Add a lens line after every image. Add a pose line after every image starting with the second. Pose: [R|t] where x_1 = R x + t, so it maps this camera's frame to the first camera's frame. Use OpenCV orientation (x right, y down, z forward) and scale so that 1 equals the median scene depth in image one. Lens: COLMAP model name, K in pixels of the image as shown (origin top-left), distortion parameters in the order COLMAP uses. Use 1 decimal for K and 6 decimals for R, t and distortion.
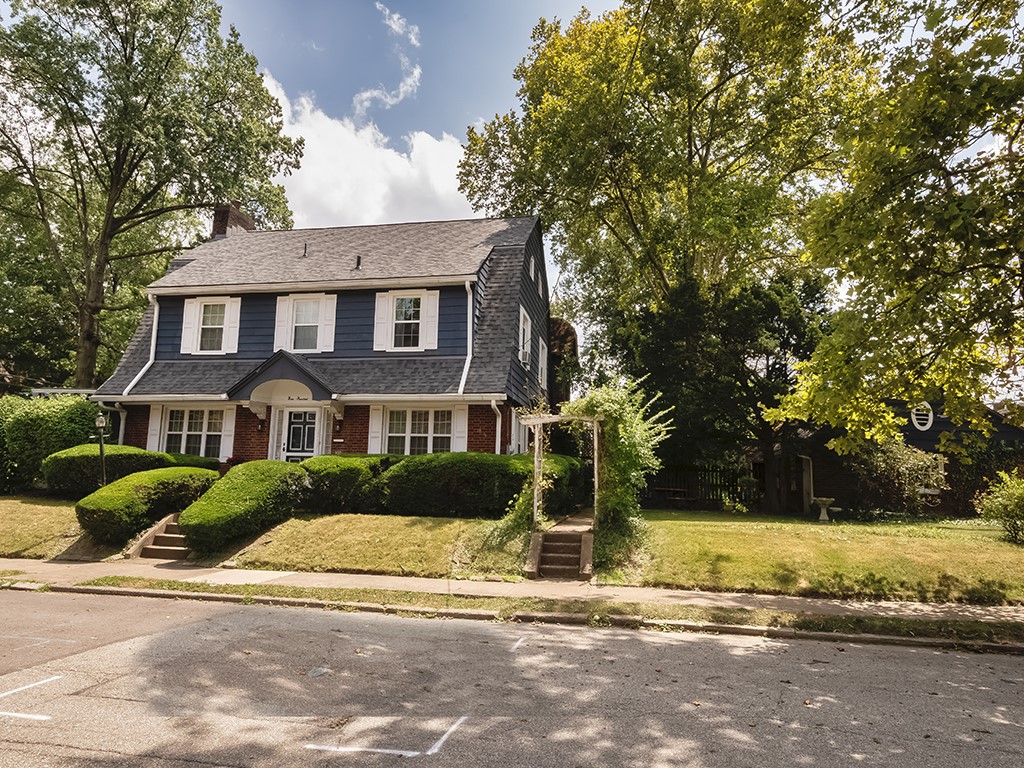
lens RADIAL K [[671.7, 0, 512.5], [0, 671.7, 342.0], [0, 0, 1]] dist [0.002816, 0.001822]
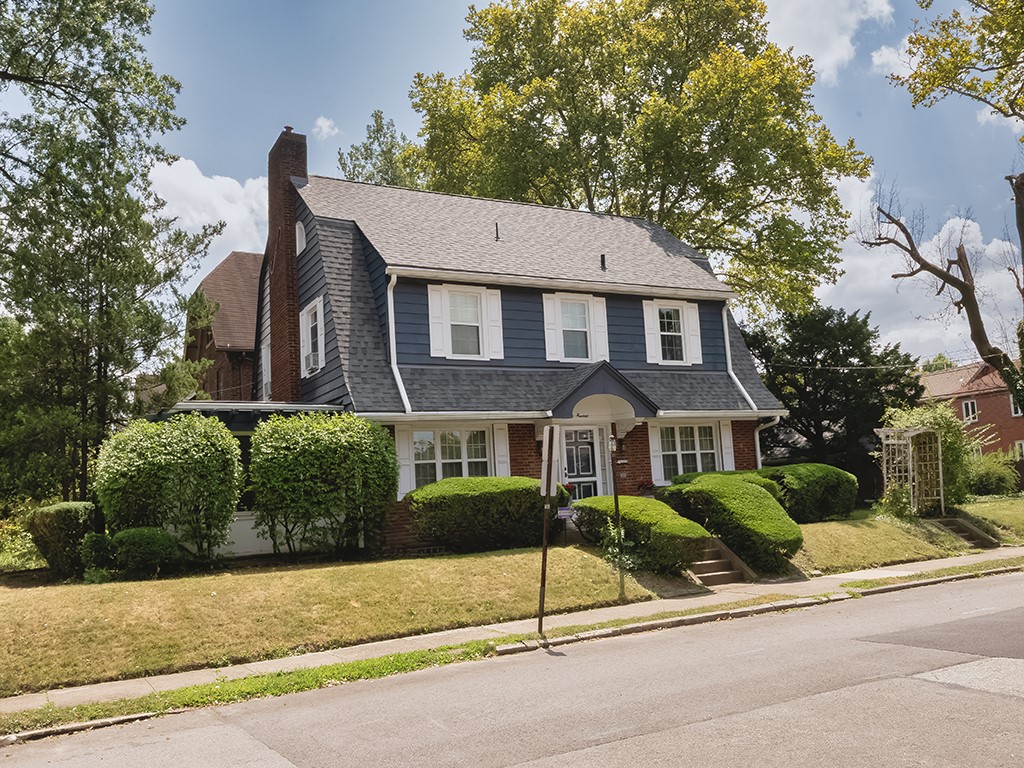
lens RADIAL K [[861.2, 0, 512.0], [0, 861.2, 384.0], [0, 0, 1]] dist [-0.007165, -0.004806]
pose [[0.757598, 0.019020, 0.652444, -1.099207], [-0.046159, 0.998634, 0.024486, 0.020650], [-0.651087, -0.048666, 0.757441, 0.218503]]
